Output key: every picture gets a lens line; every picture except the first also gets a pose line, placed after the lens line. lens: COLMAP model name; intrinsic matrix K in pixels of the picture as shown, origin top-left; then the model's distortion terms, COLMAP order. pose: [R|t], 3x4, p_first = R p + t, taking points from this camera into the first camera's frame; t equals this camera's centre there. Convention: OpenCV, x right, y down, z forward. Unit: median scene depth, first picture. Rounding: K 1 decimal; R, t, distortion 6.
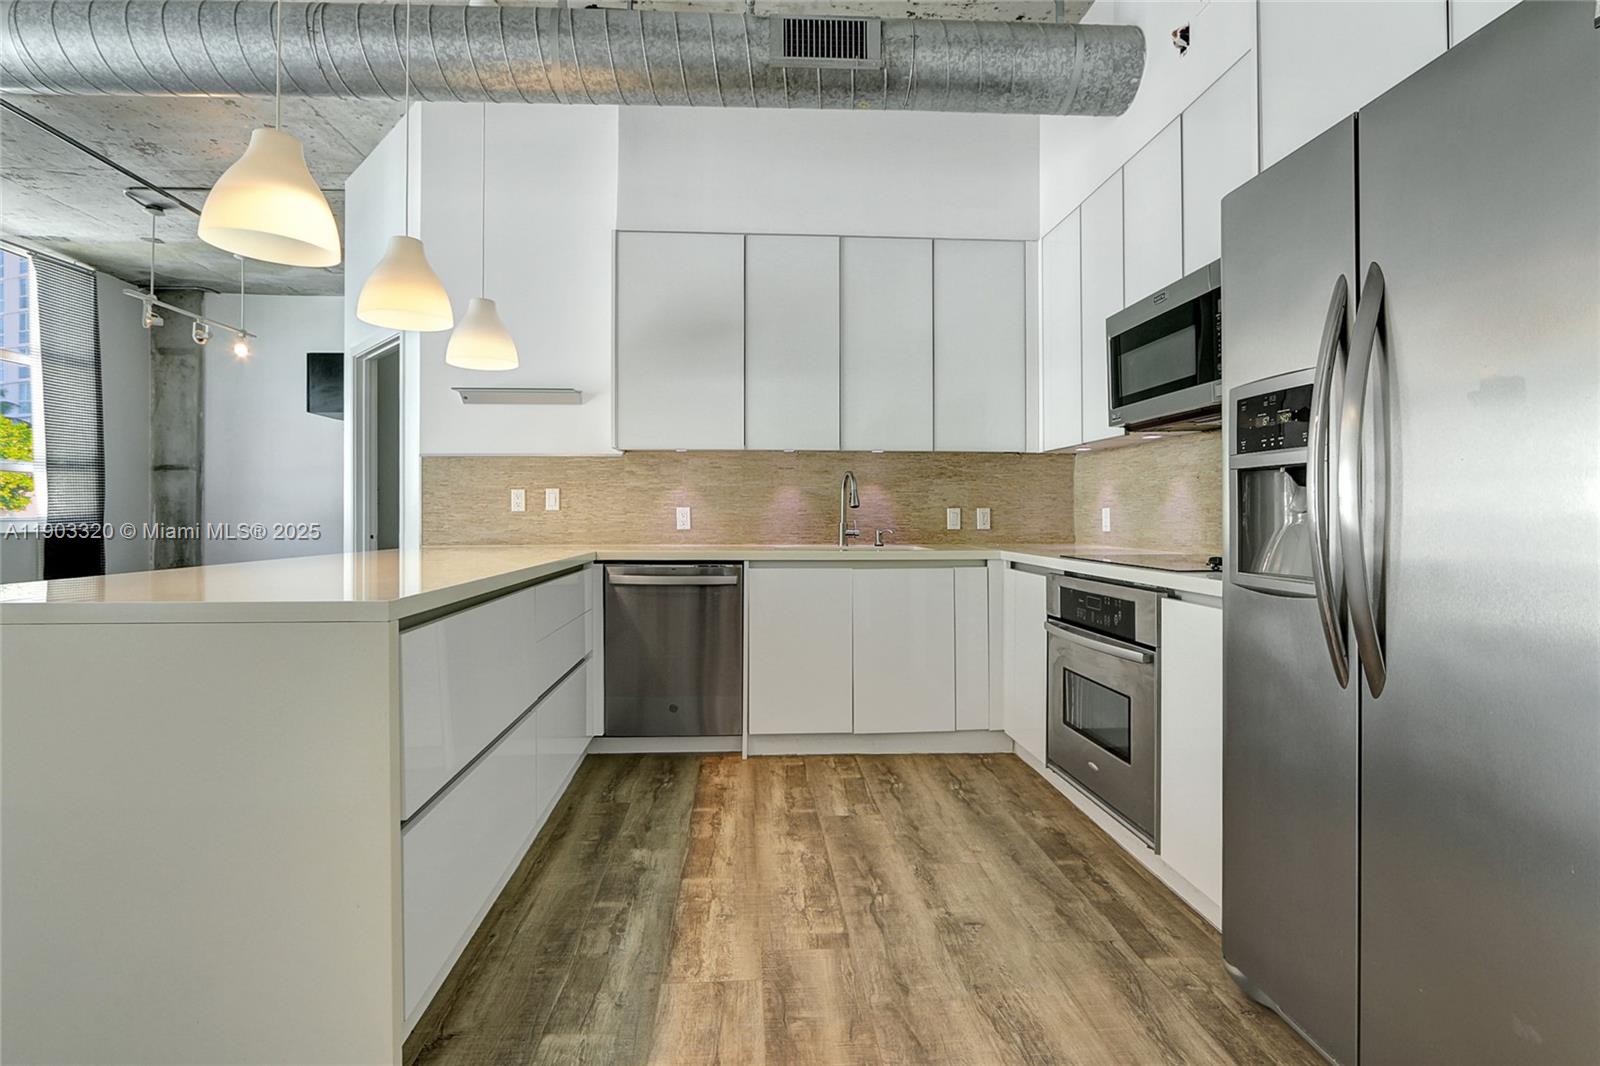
lens RADIAL K [[750.4, 0, 782.0], [0, 750.4, 512.7], [0, 0, 1]] dist [-0.013773, 0.001080]
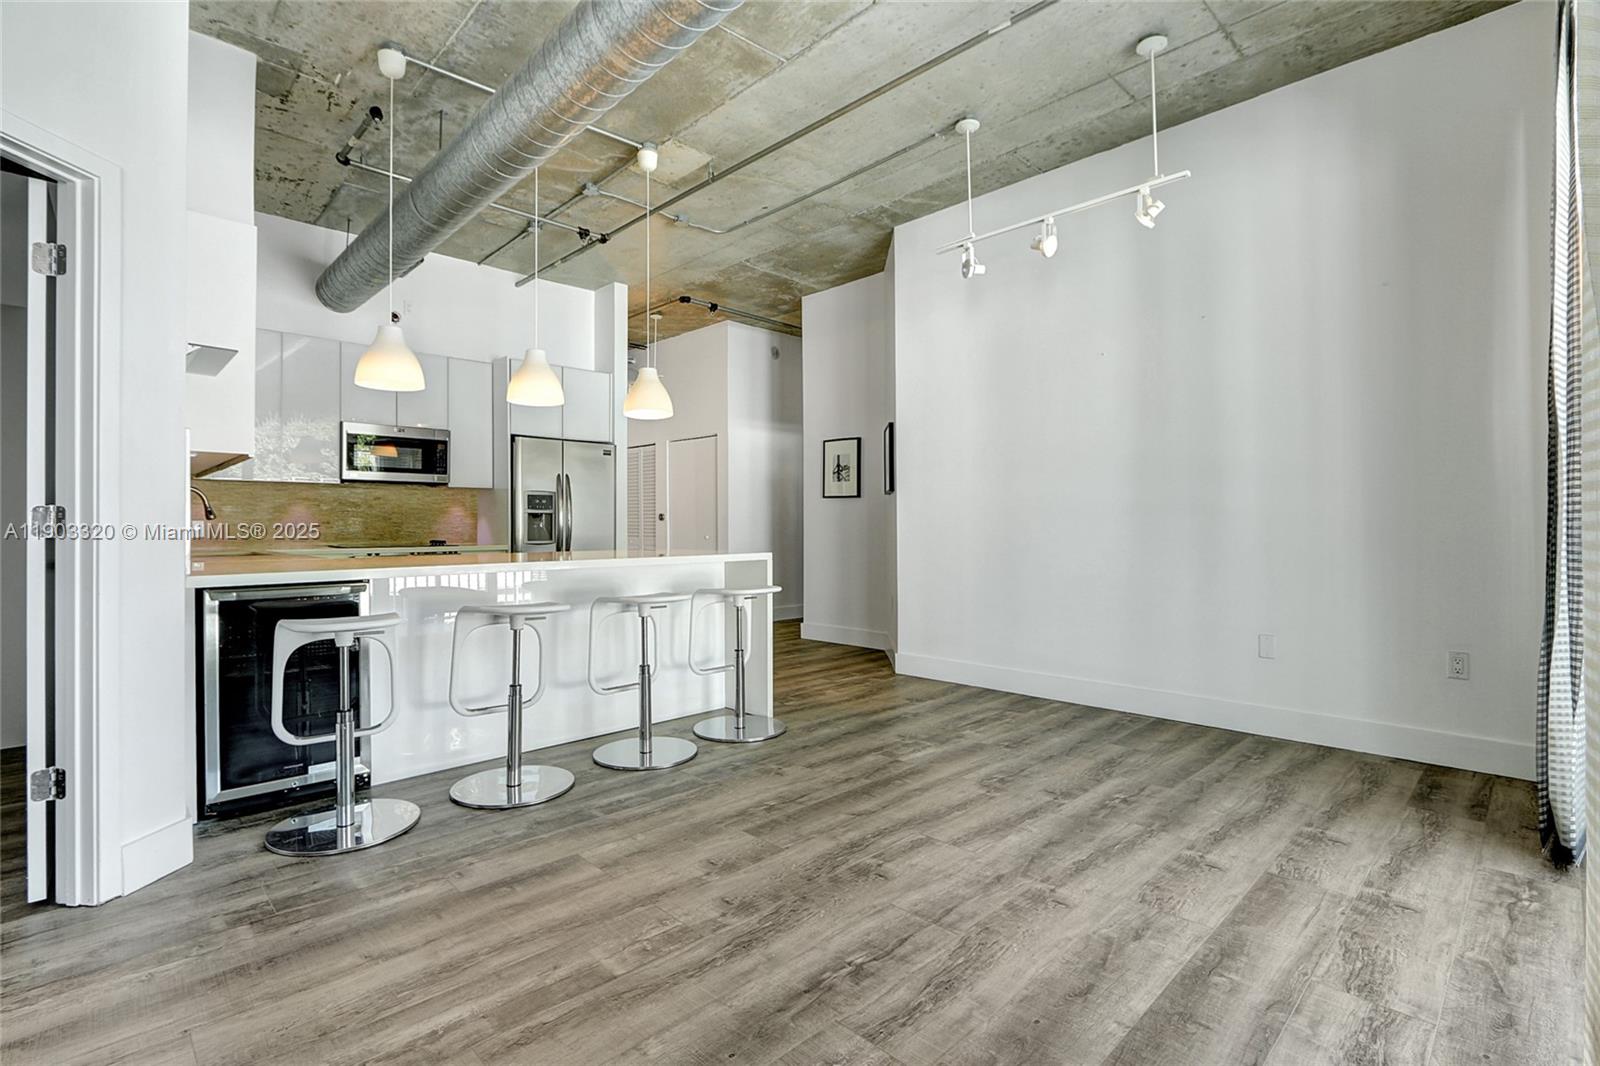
lens RADIAL K [[750.4, 0, 782.0], [0, 750.4, 512.7], [0, 0, 1]] dist [-0.013773, 0.001080]
pose [[-0.648536, 0.013067, 0.761072, -1.483629], [0.000276, 0.999857, -0.016931, 0.002991], [-0.761184, -0.010770, -0.648447, 1.190838]]
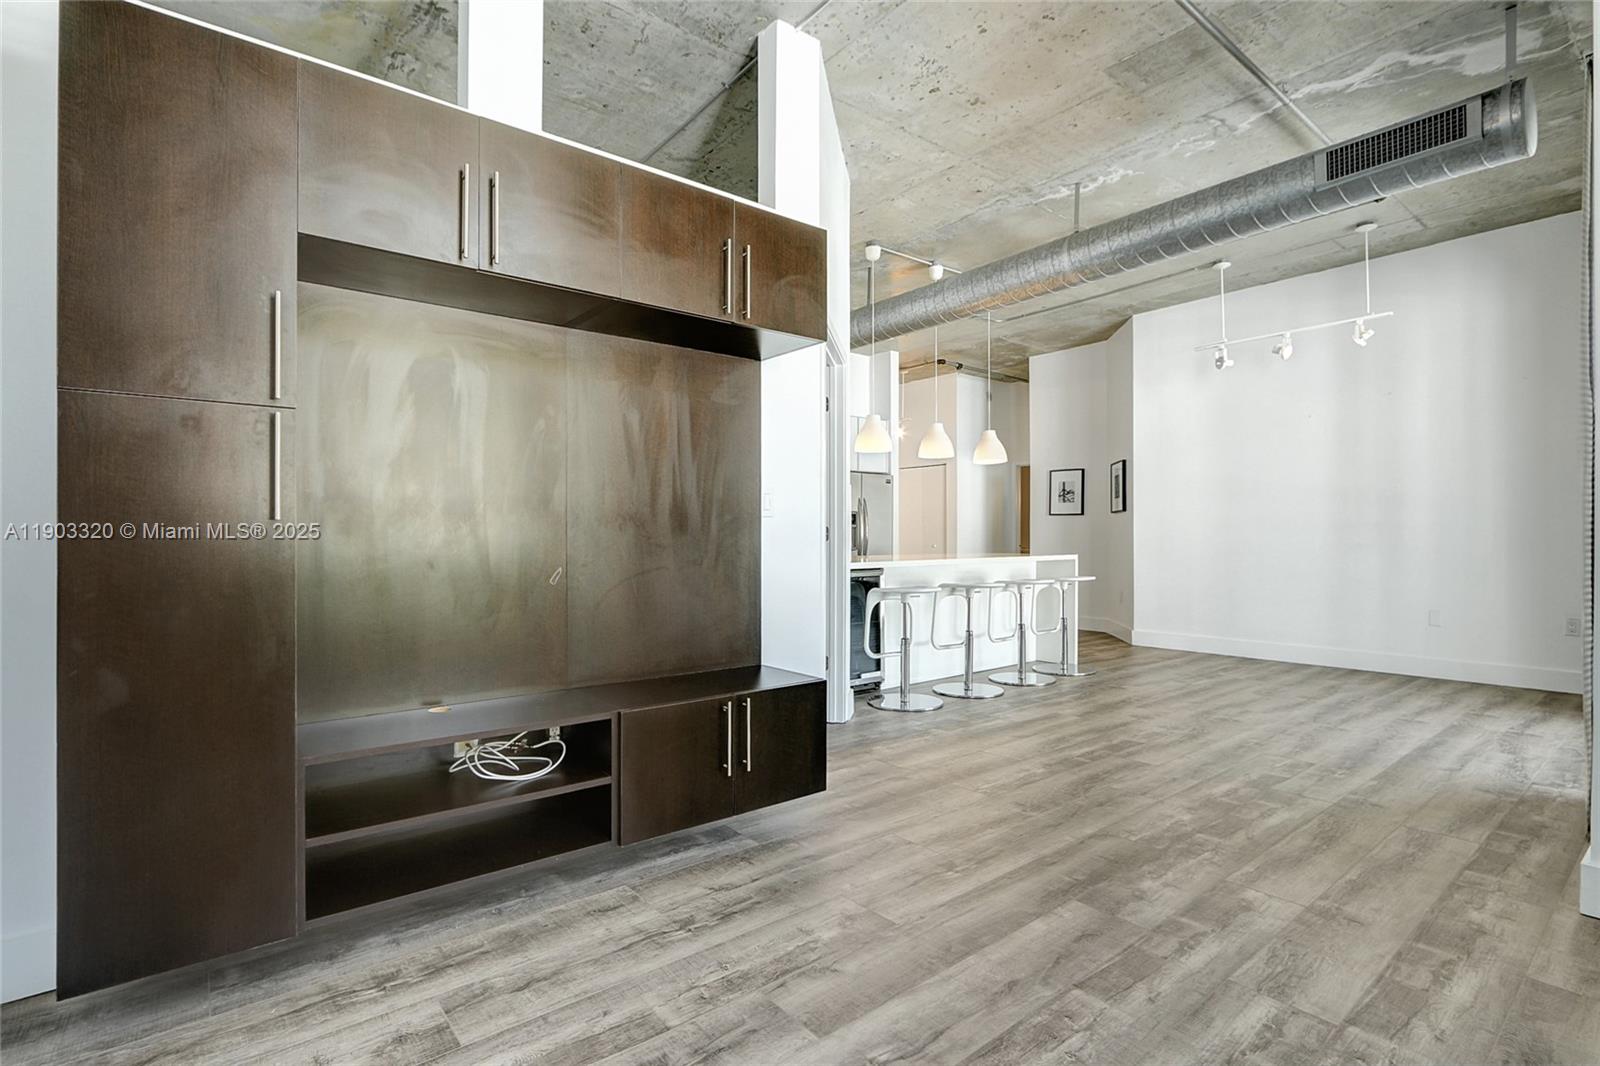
lens RADIAL K [[759.7, 0, 800.0], [0, 759.7, 533.0], [0, 0, 1]] dist [-0.006793, -0.000760]
pose [[-0.586789, 0.004239, 0.809729, -1.635965], [-0.001821, 0.999977, -0.006555, 0.009106], [-0.809738, -0.005321, -0.586768, 2.049045]]
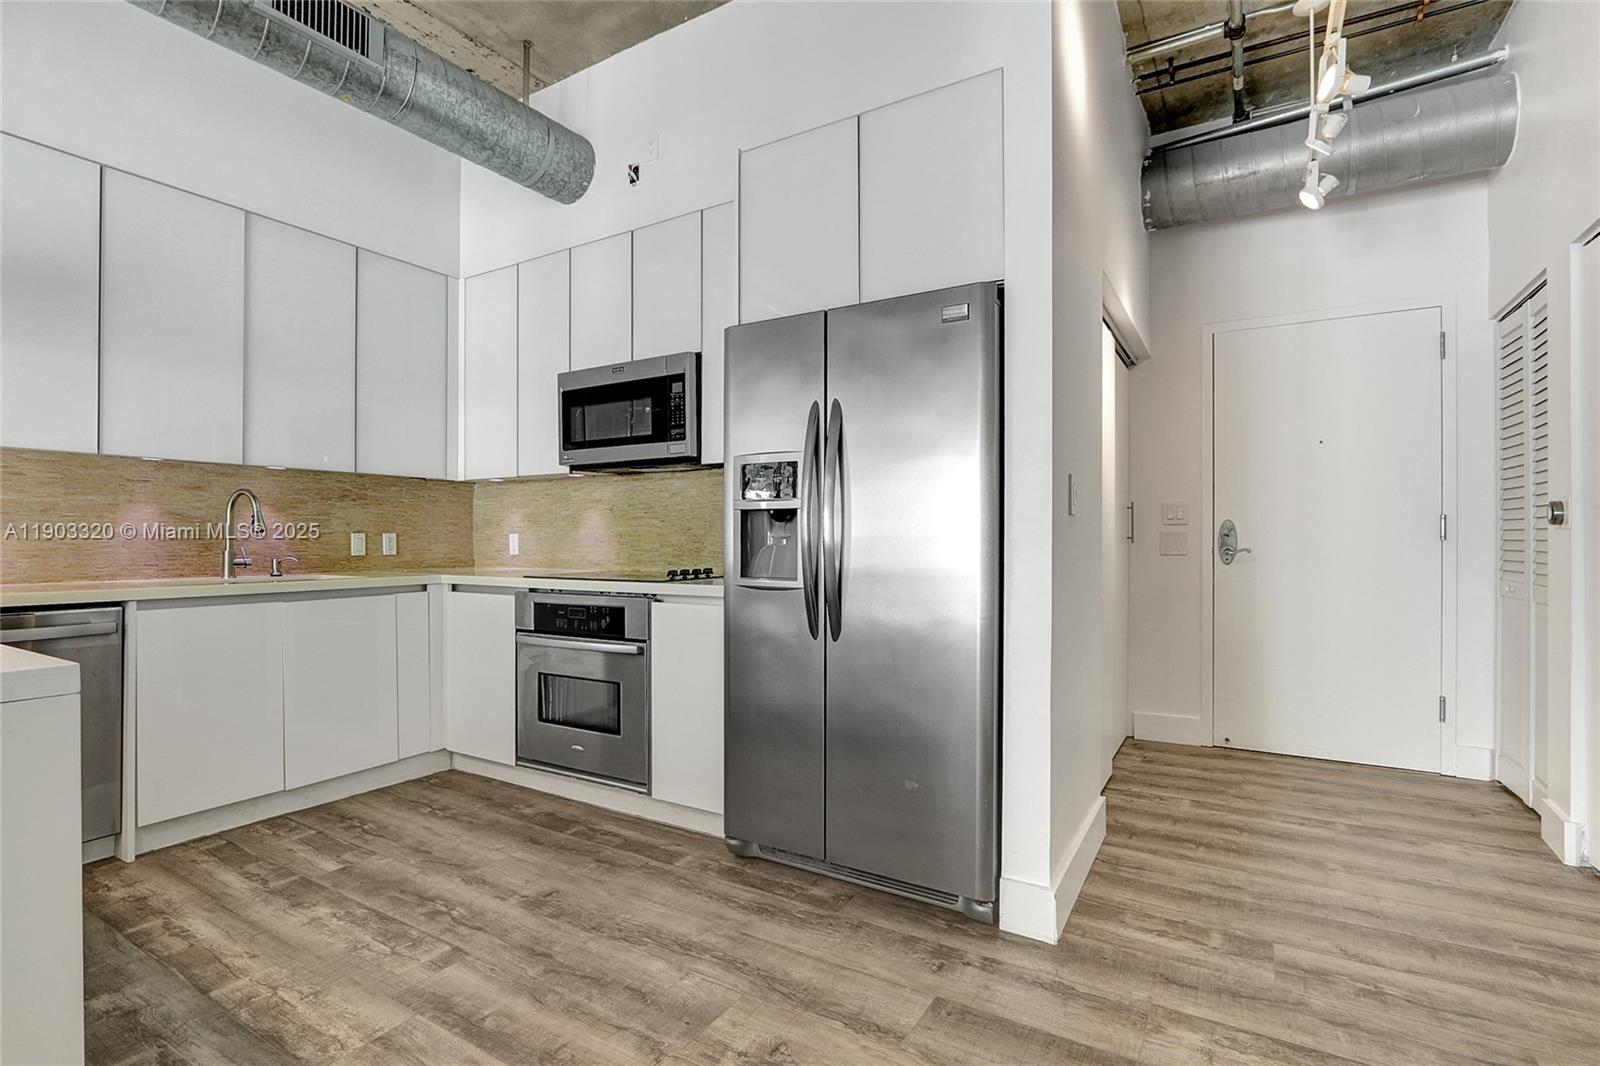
lens RADIAL K [[754.8, 0, 789.0], [0, 754.8, 535.3], [0, 0, 1]] dist [-0.015769, 0.000547]
pose [[0.570052, 0.002042, 0.821606, -0.289897], [0.000052, 0.999997, -0.002522, -0.001028], [-0.821608, 0.001480, 0.570050, 0.019626]]
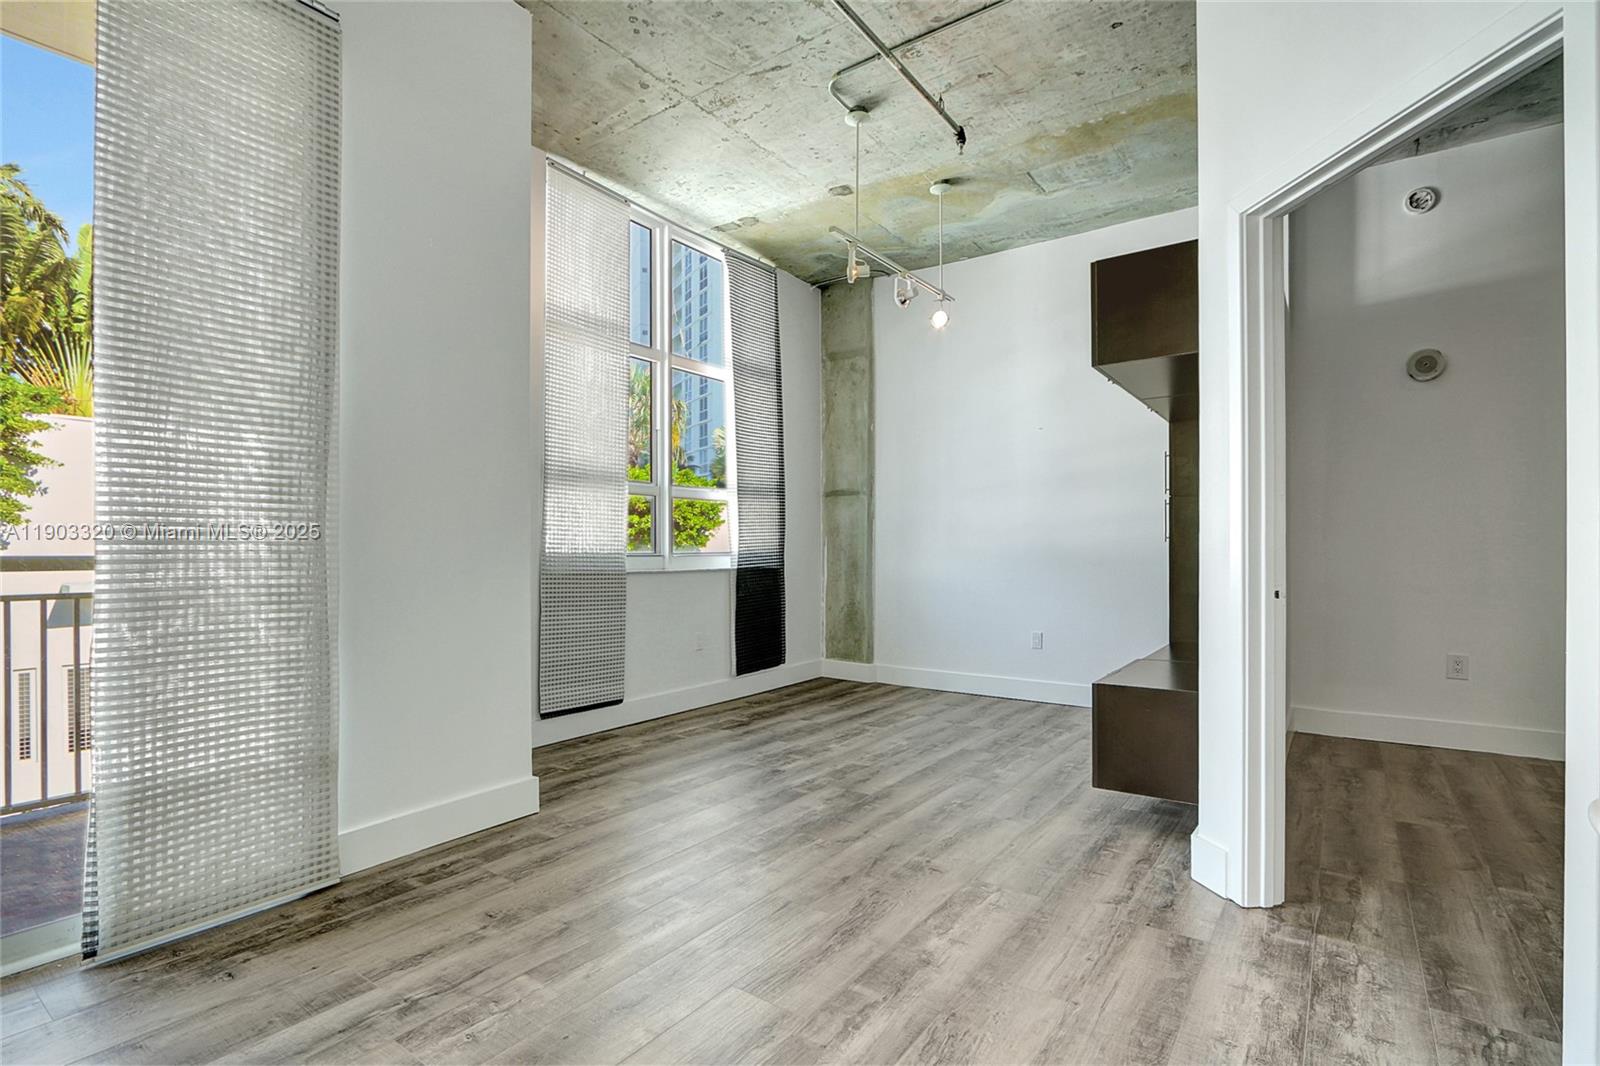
lens RADIAL K [[773.1, 0, 779.1], [0, 773.1, 534.9], [0, 0, 1]] dist [-0.000092, 0.000307]
pose [[0.766794, -0.012566, -0.641770, -0.681152], [0.001602, 0.999843, -0.017664, 0.004670], [0.641891, 0.012516, 0.766694, 0.613622]]
